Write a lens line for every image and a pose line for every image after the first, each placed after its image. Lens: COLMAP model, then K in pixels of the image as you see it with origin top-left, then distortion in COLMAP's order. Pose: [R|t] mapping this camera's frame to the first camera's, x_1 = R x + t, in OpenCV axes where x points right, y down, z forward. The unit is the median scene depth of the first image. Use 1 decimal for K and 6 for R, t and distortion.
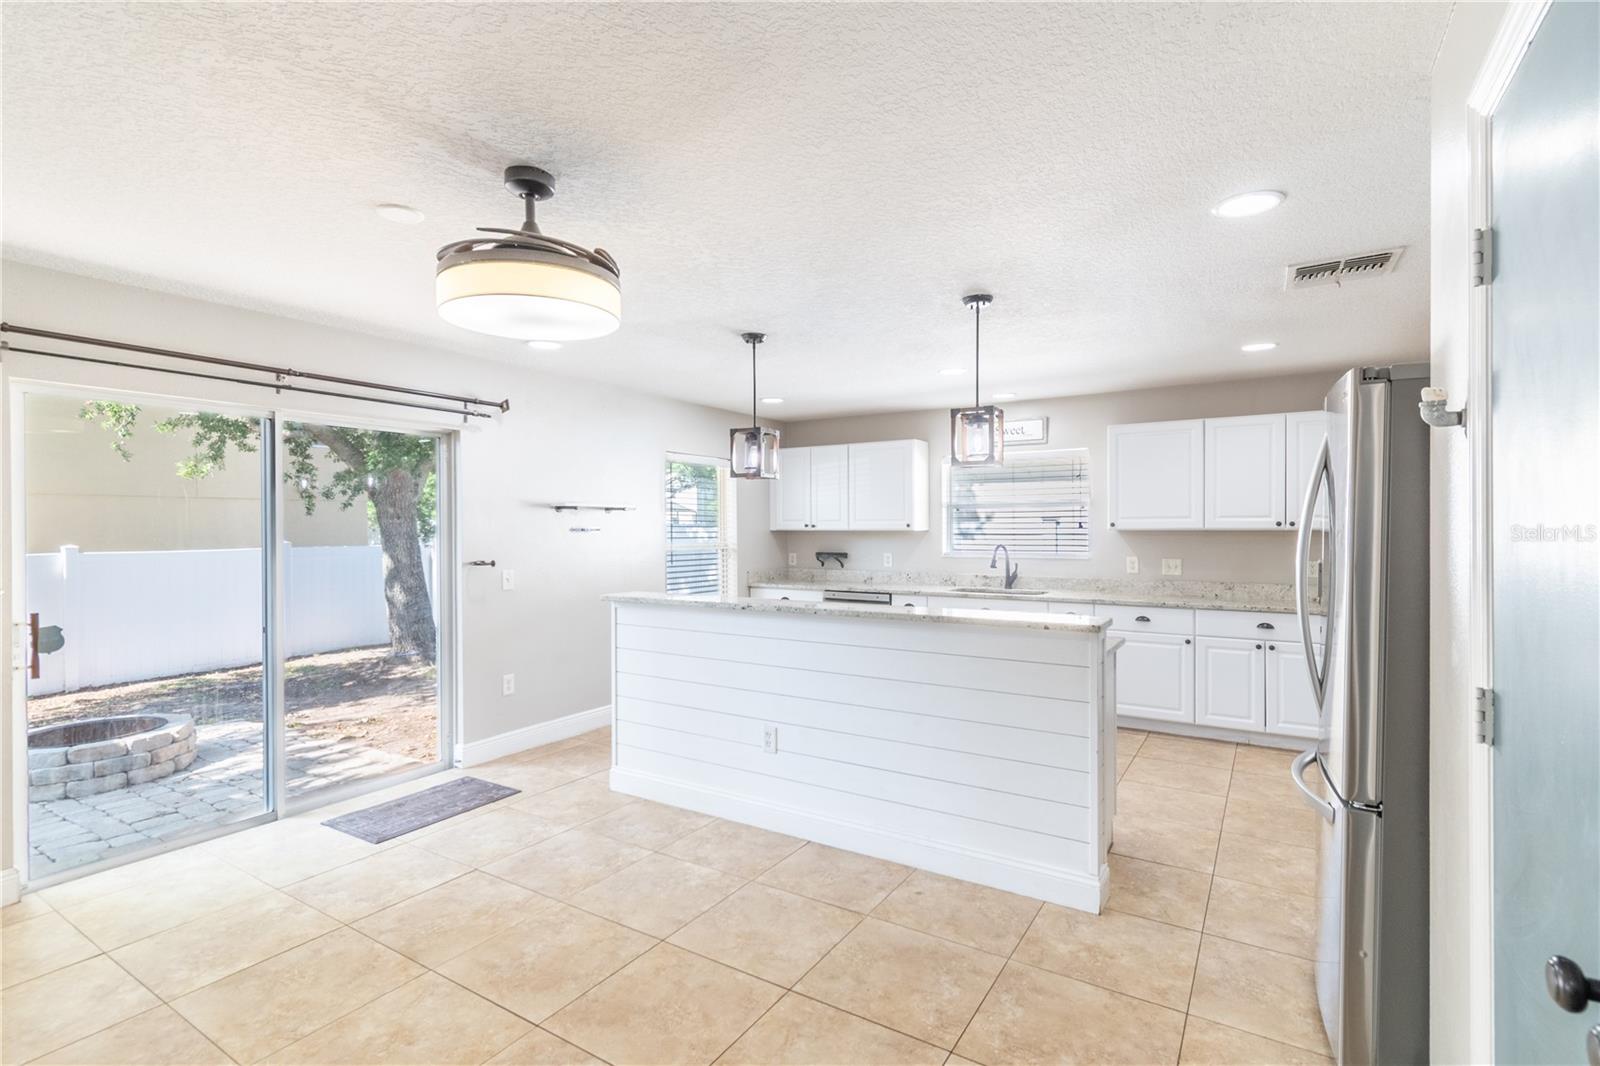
lens RADIAL K [[741.8, 0, 812.8], [0, 741.8, 529.0], [0, 0, 1]] dist [-0.000502, -0.000812]
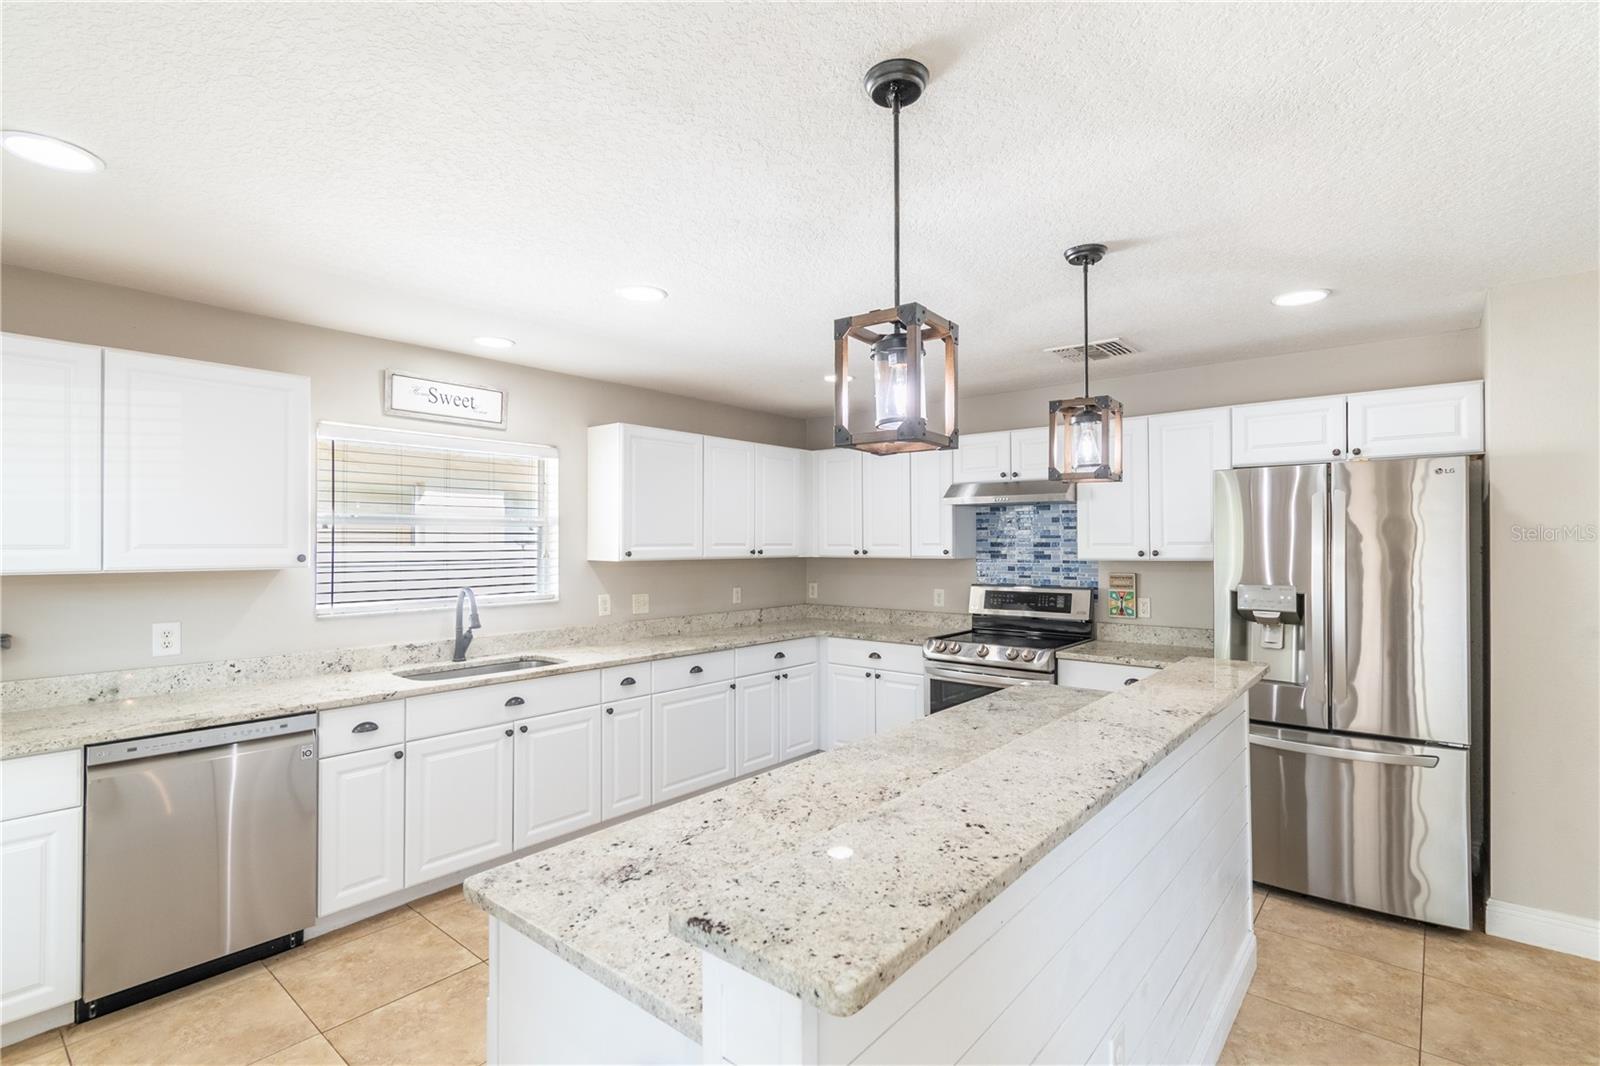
lens RADIAL K [[750.1, 0, 797.5], [0, 750.1, 536.9], [0, 0, 1]] dist [-0.000367, -0.000542]
pose [[0.152943, 0.013483, 0.988143, -0.357016], [0.001797, 0.999901, -0.013922, -0.013398], [-0.988233, 0.003905, 0.152904, 0.762305]]
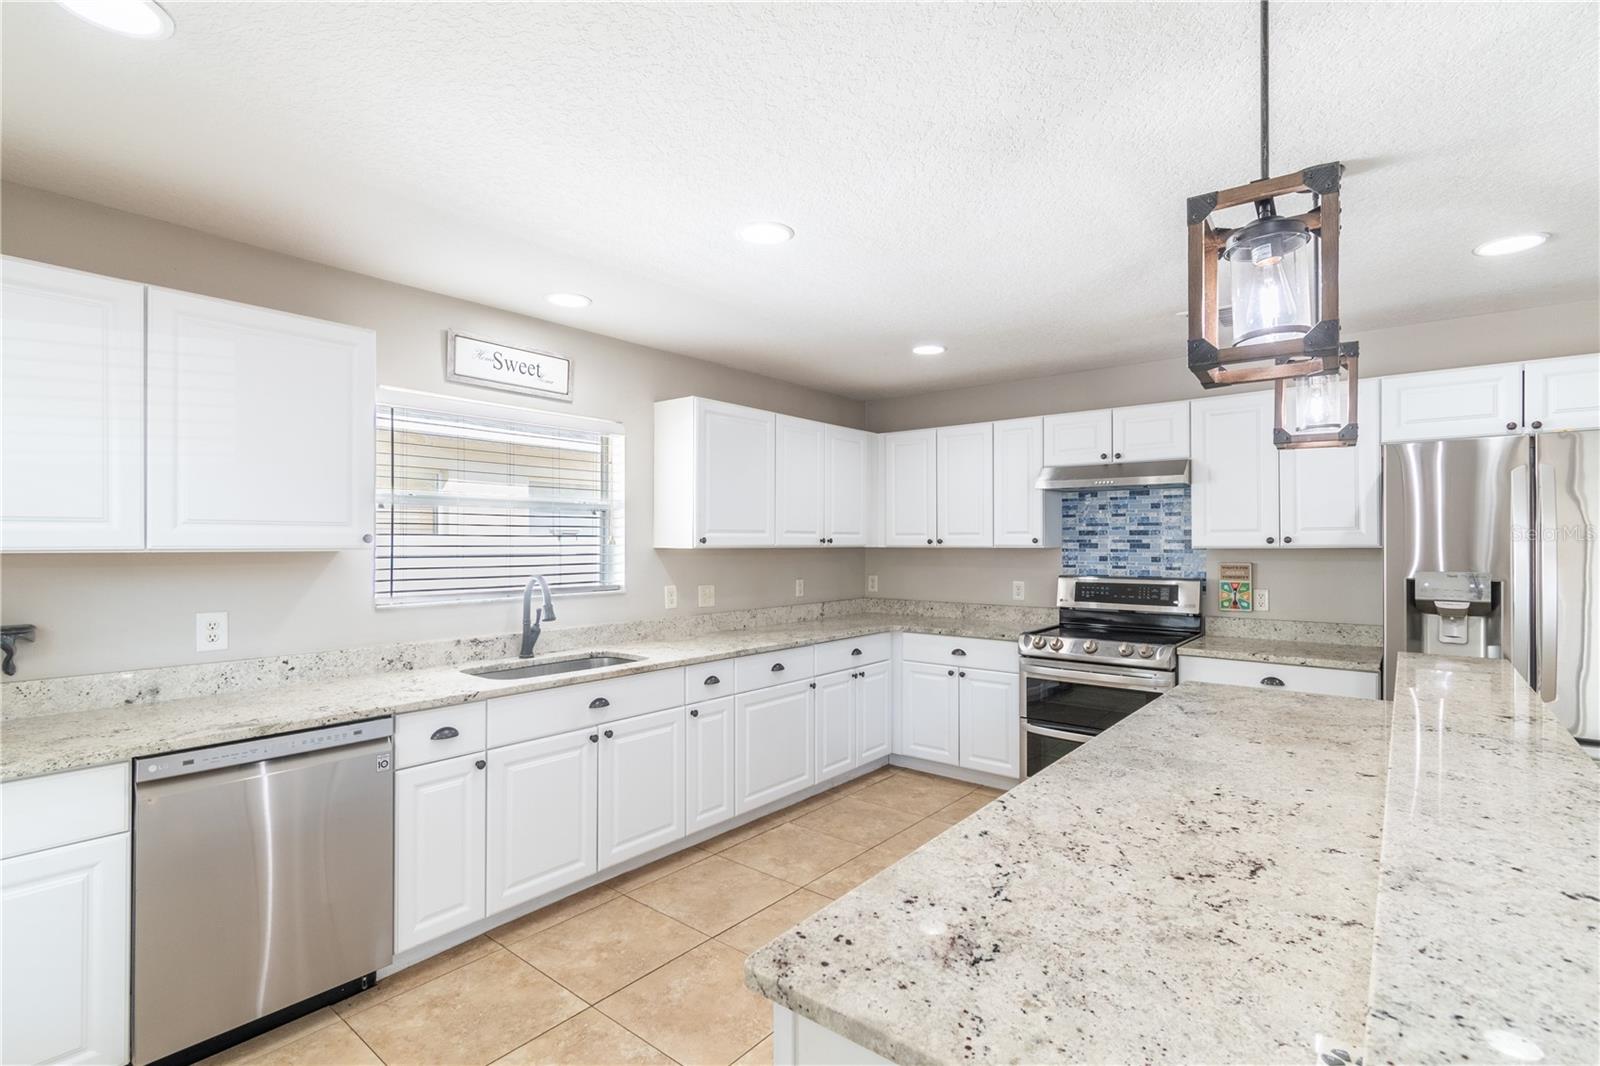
lens RADIAL K [[746.5, 0, 792.7], [0, 746.5, 540.0], [0, 0, 1]] dist [-0.000298, -0.000089]
pose [[0.142539, 0.008750, 0.989750, -0.297271], [-0.000036, 0.999961, -0.008835, -0.000193], [-0.989789, 0.001223, 0.142534, 0.877339]]
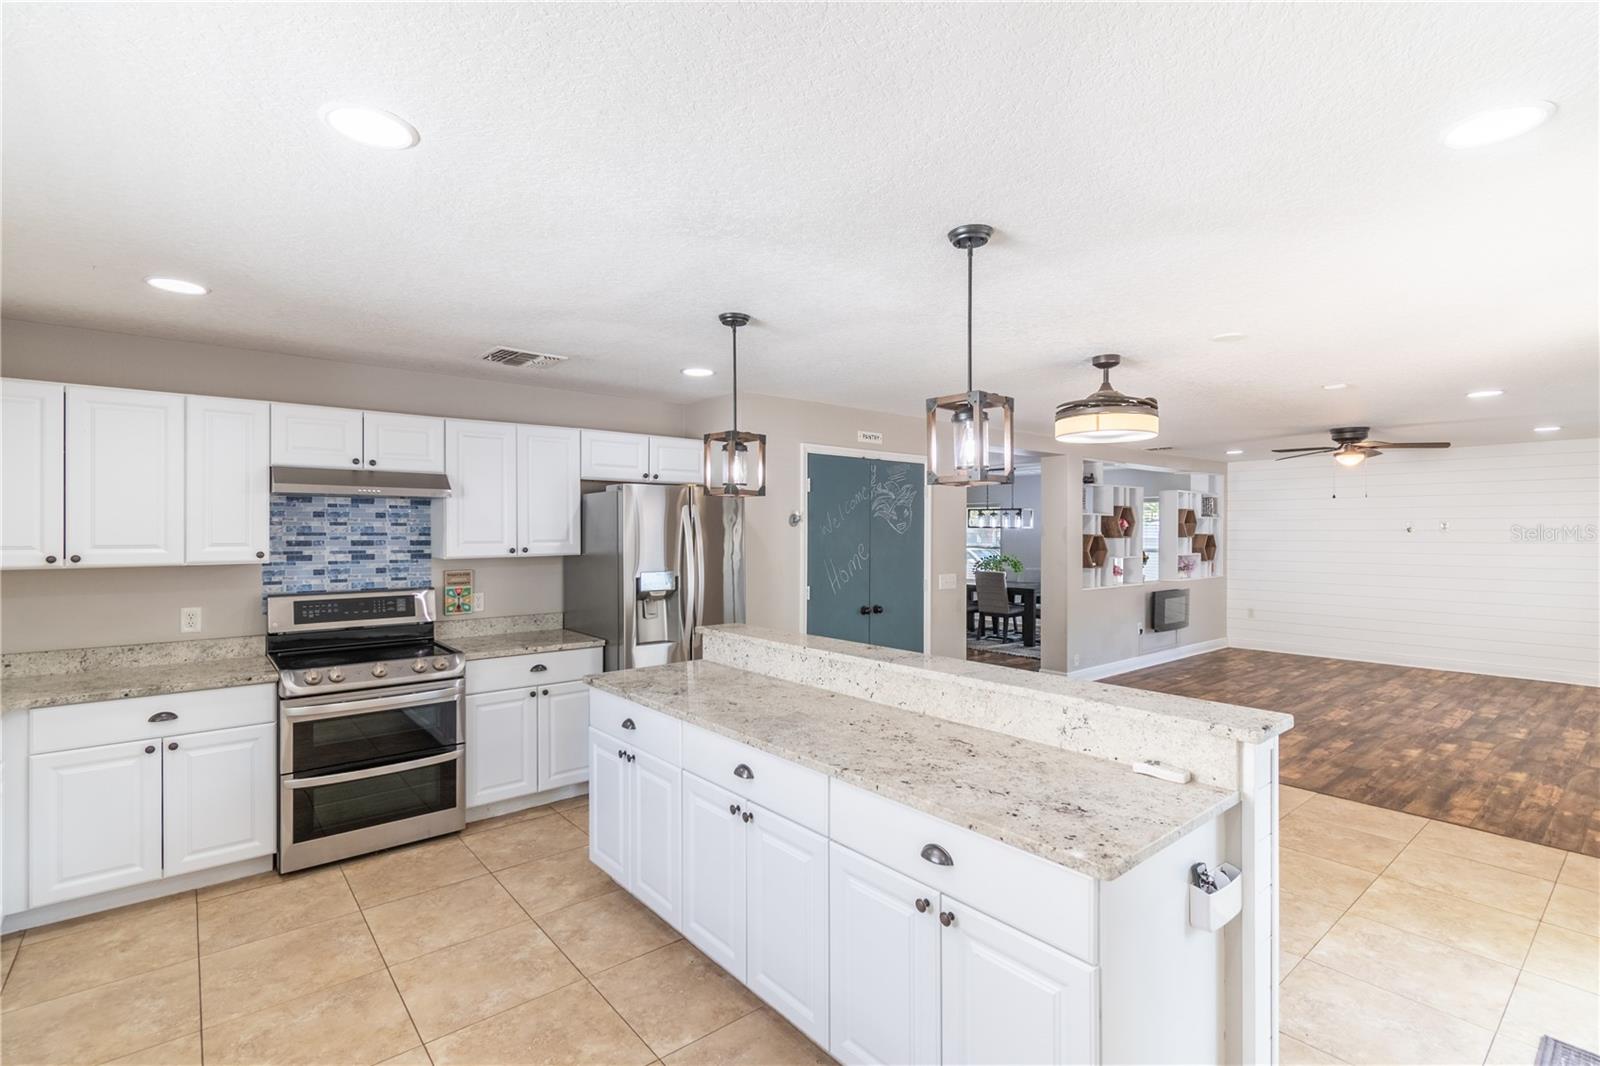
lens RADIAL K [[738.1, 0, 798.2], [0, 738.1, 530.7], [0, 0, 1]] dist [-0.000363, 0.000186]
pose [[-0.946713, 0.005913, 0.322023, -0.098991], [0.005785, 0.999982, -0.001354, -0.025770], [-0.322026, 0.000581, -0.946731, 1.213350]]
